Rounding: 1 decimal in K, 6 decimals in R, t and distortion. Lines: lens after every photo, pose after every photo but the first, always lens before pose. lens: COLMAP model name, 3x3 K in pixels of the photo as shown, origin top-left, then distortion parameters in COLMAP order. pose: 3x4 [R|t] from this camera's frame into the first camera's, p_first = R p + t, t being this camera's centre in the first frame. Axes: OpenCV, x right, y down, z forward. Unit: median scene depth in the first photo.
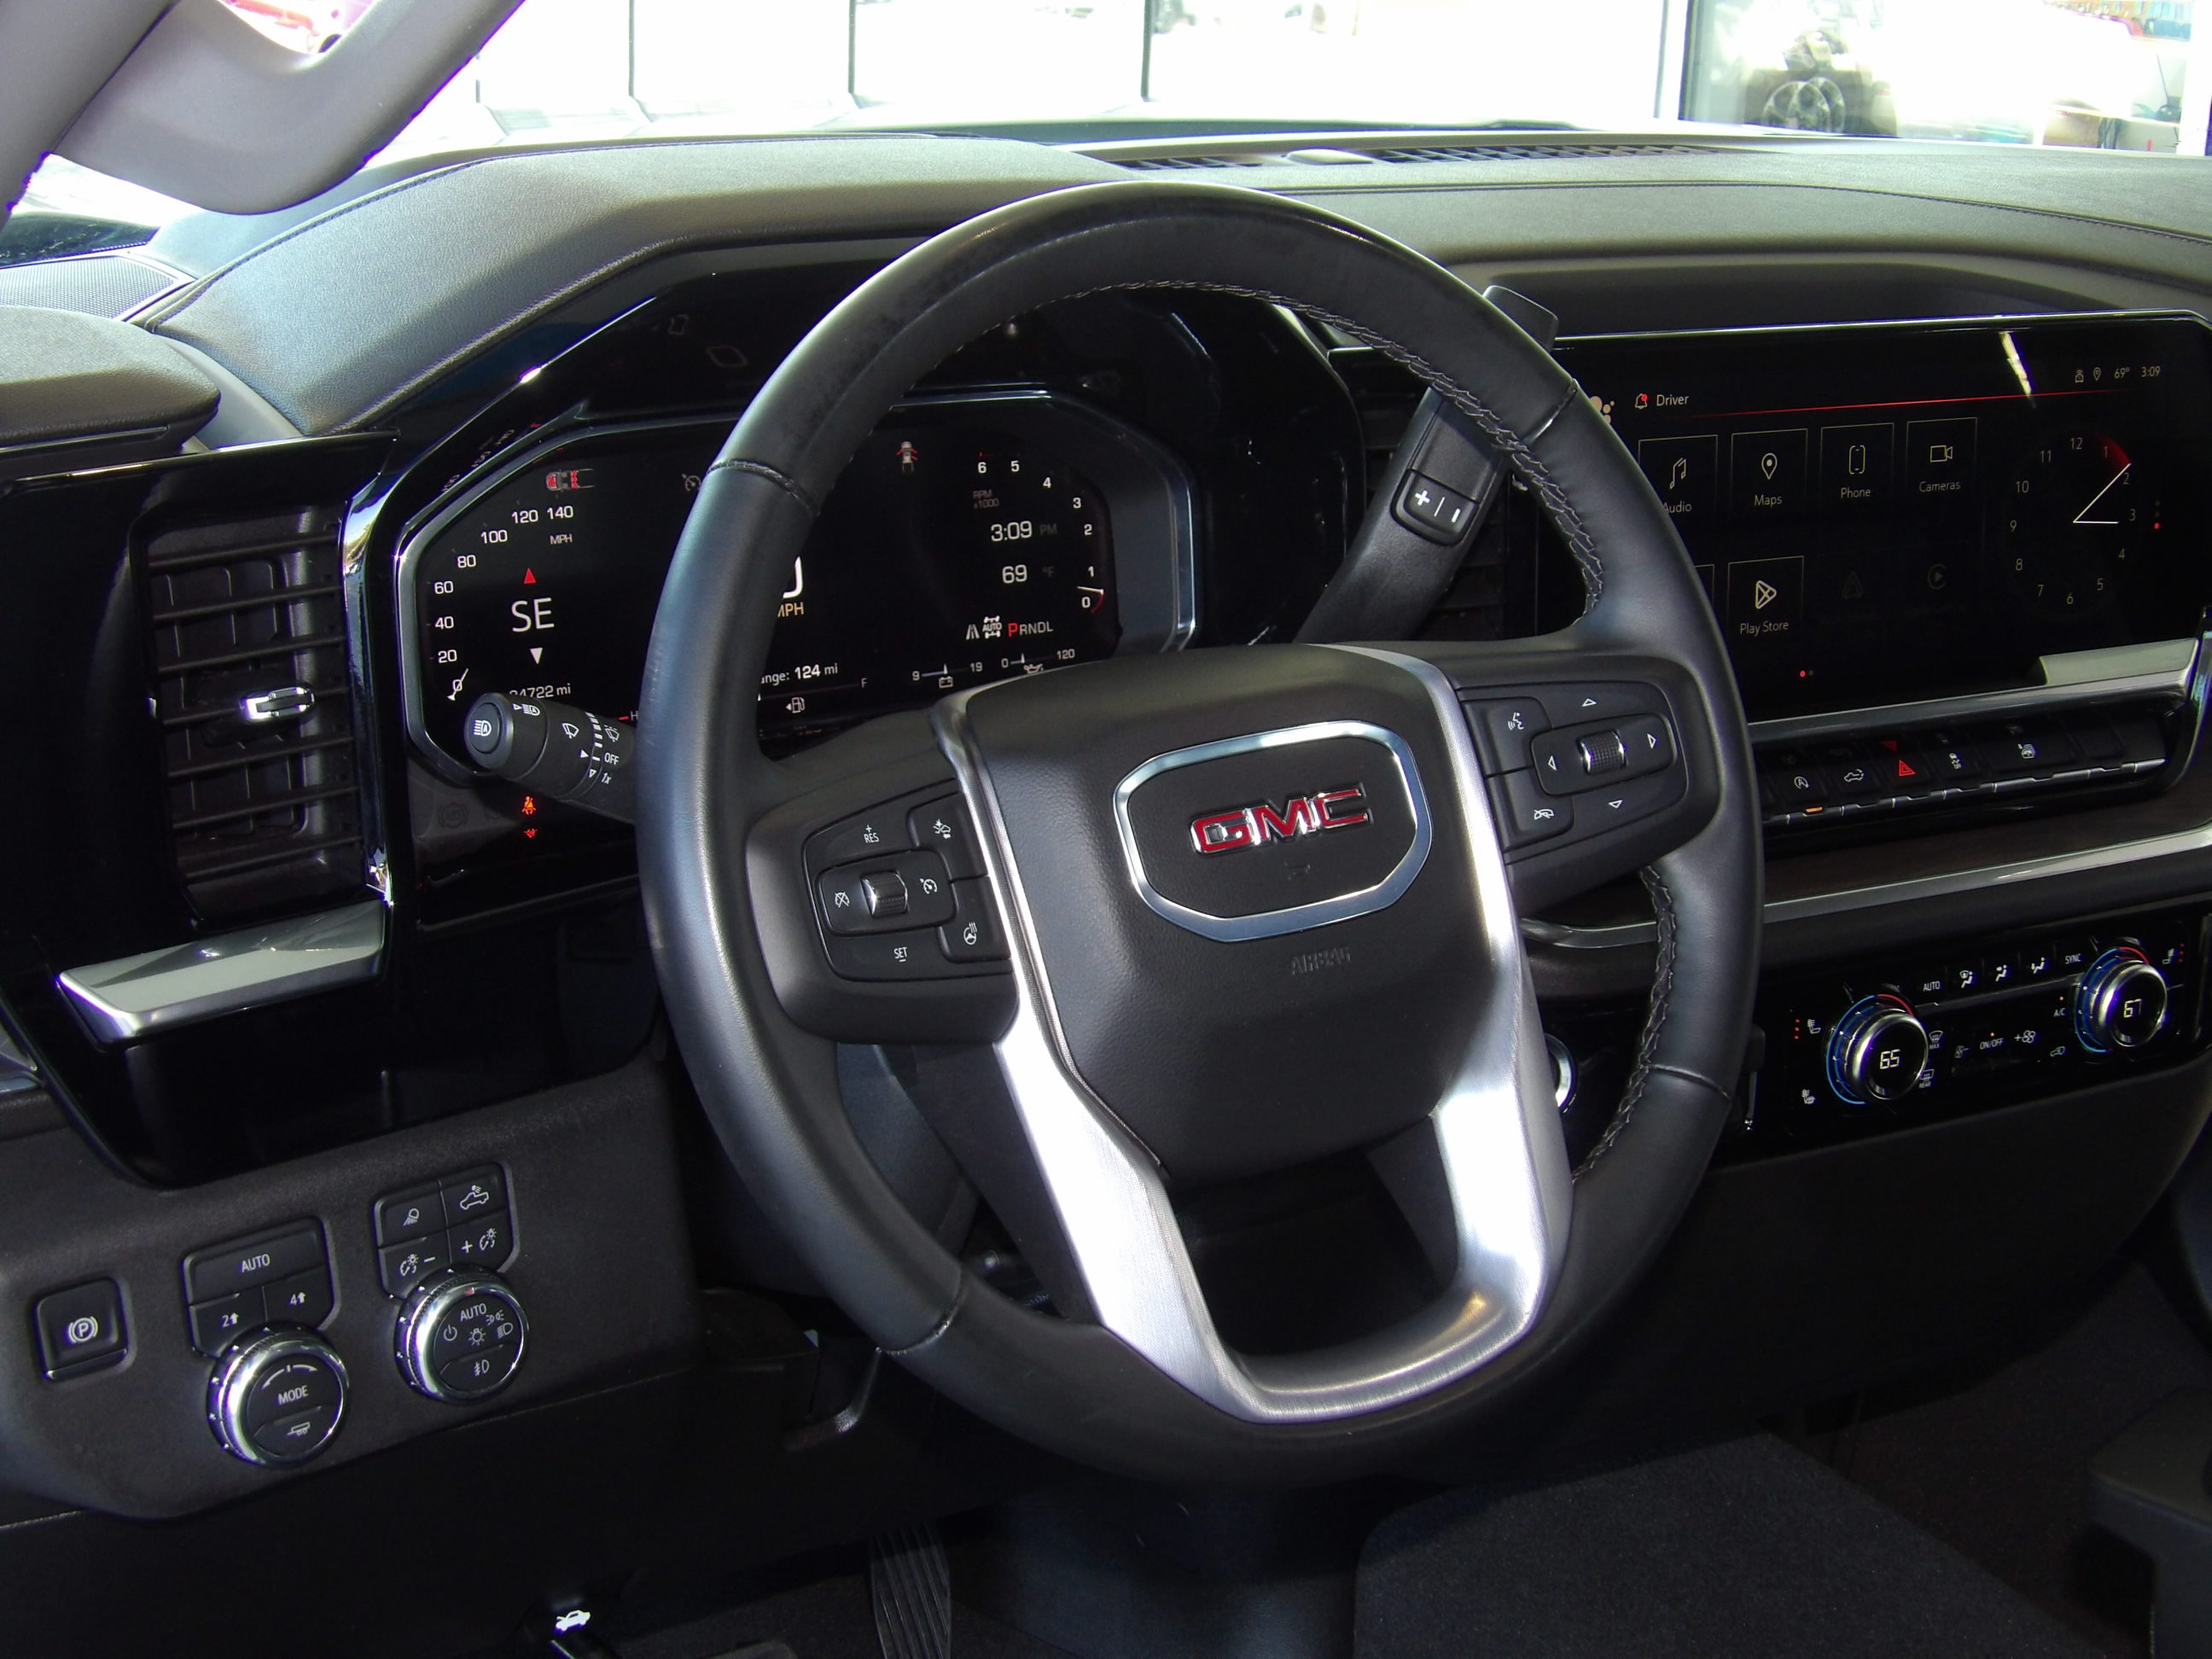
lens RADIAL K [[2963.2, 0, 1104.2], [0, 2963.2, 841.3], [0, 0, 1]] dist [-0.127310, 0.000000]
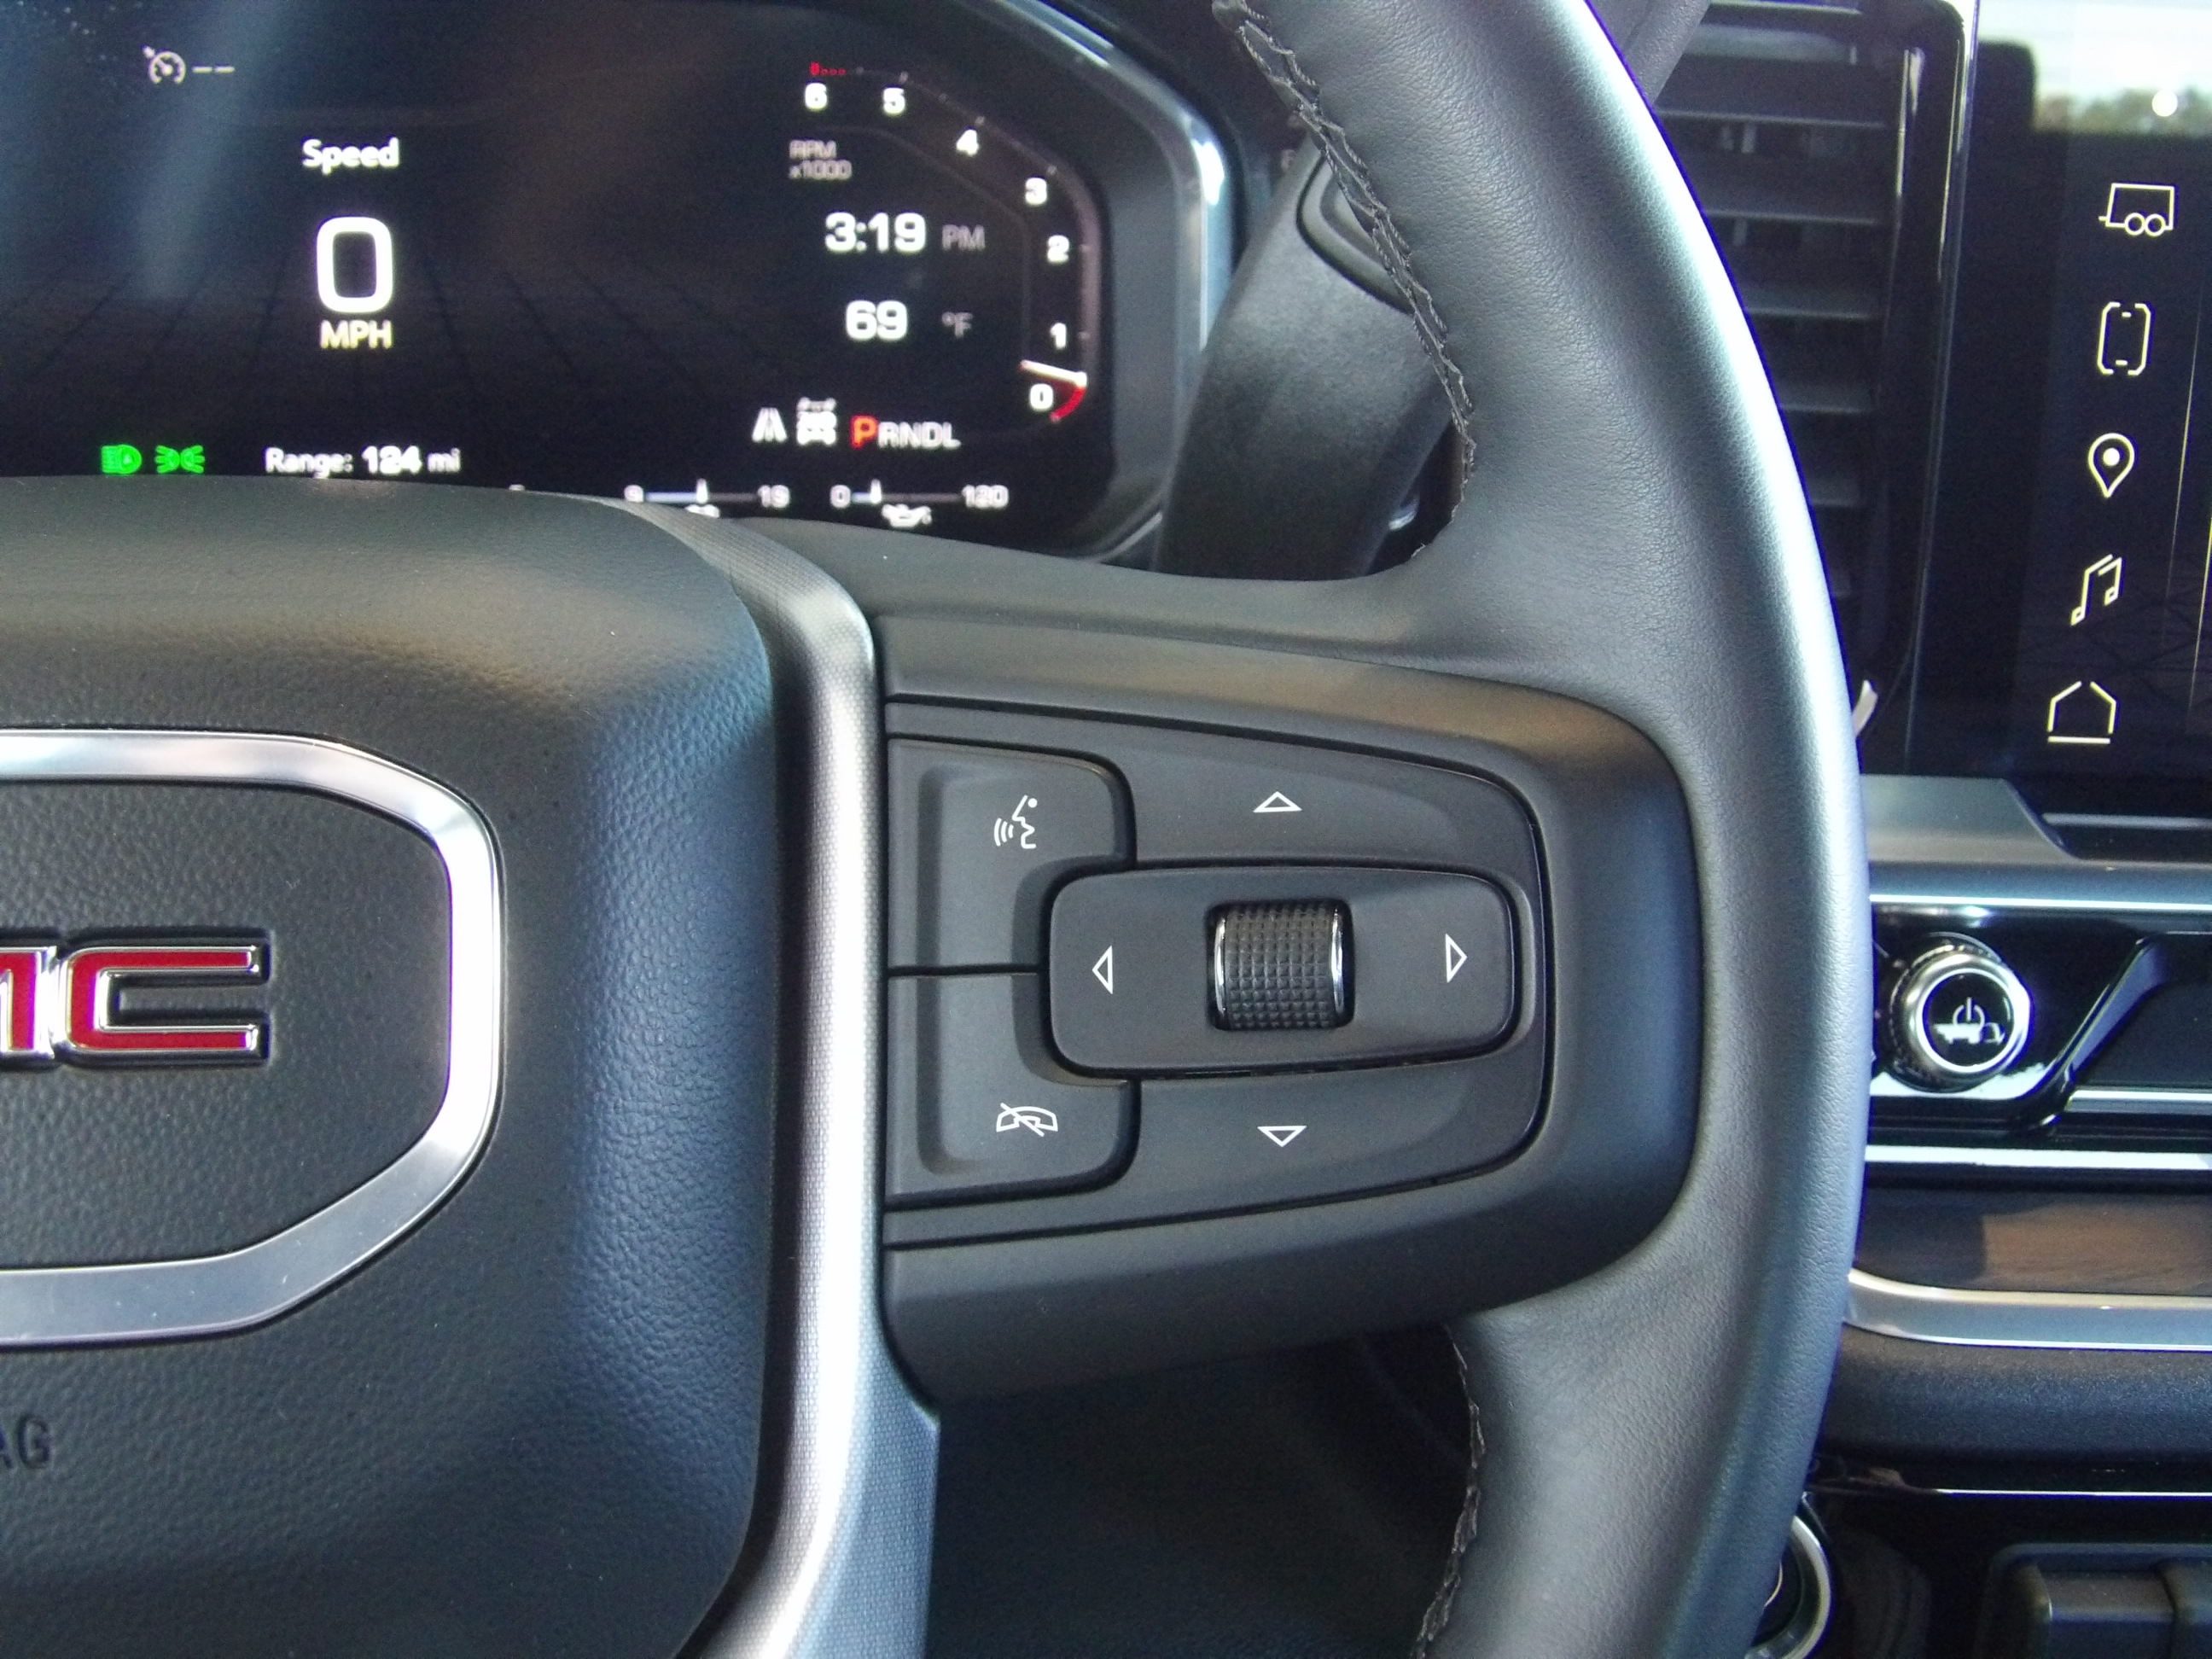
lens RADIAL K [[2963.2, 0, 1091.5], [0, 2963.2, 758.4], [0, 0, 1]] dist [-0.127310, 0.000000]
pose [[0.886095, 0.164682, -0.433261, 0.254544], [-0.151785, 0.986309, 0.064469, -0.061621], [0.437946, 0.008637, 0.898960, 0.637677]]
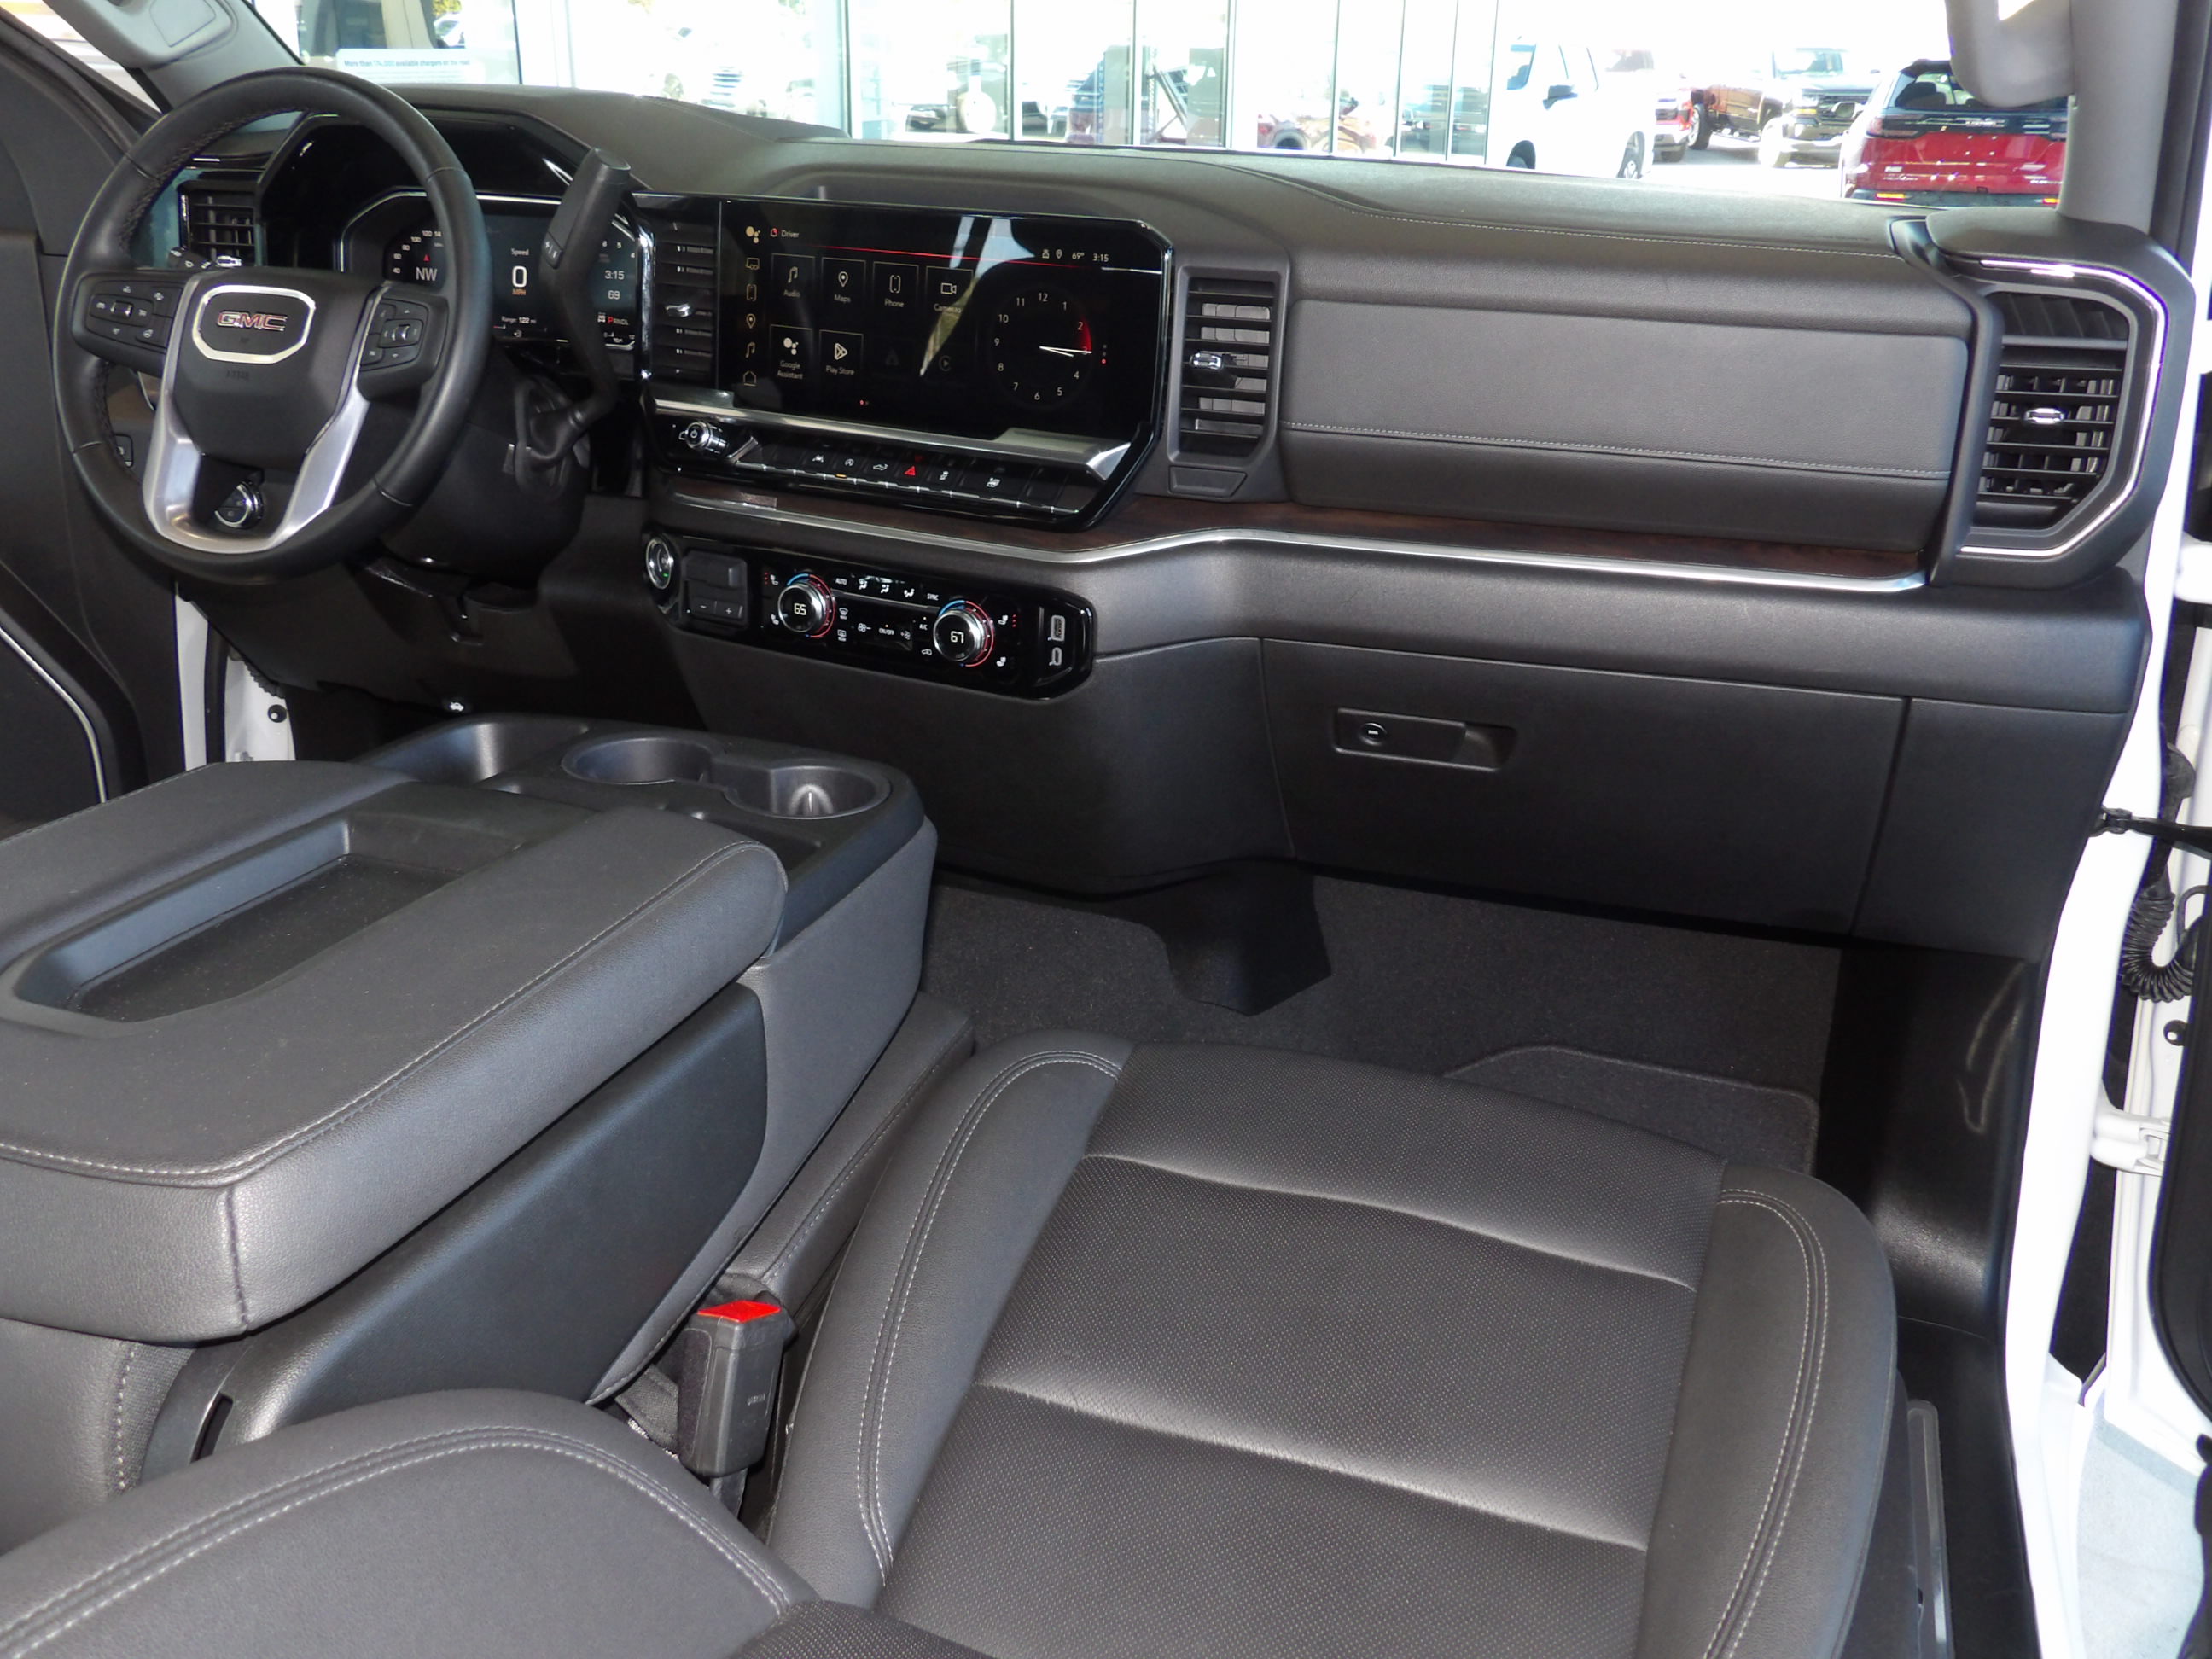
lens RADIAL K [[1806.7, 0, 1192.3], [0, 1806.7, 899.4], [0, 0, 1]] dist [-0.075893, 0.023661]
pose [[0.614476, 0.323965, -0.719351, 1.487482], [-0.276931, 0.942351, 0.187838, -0.038503], [0.738734, 0.083788, 0.668768, 0.523542]]
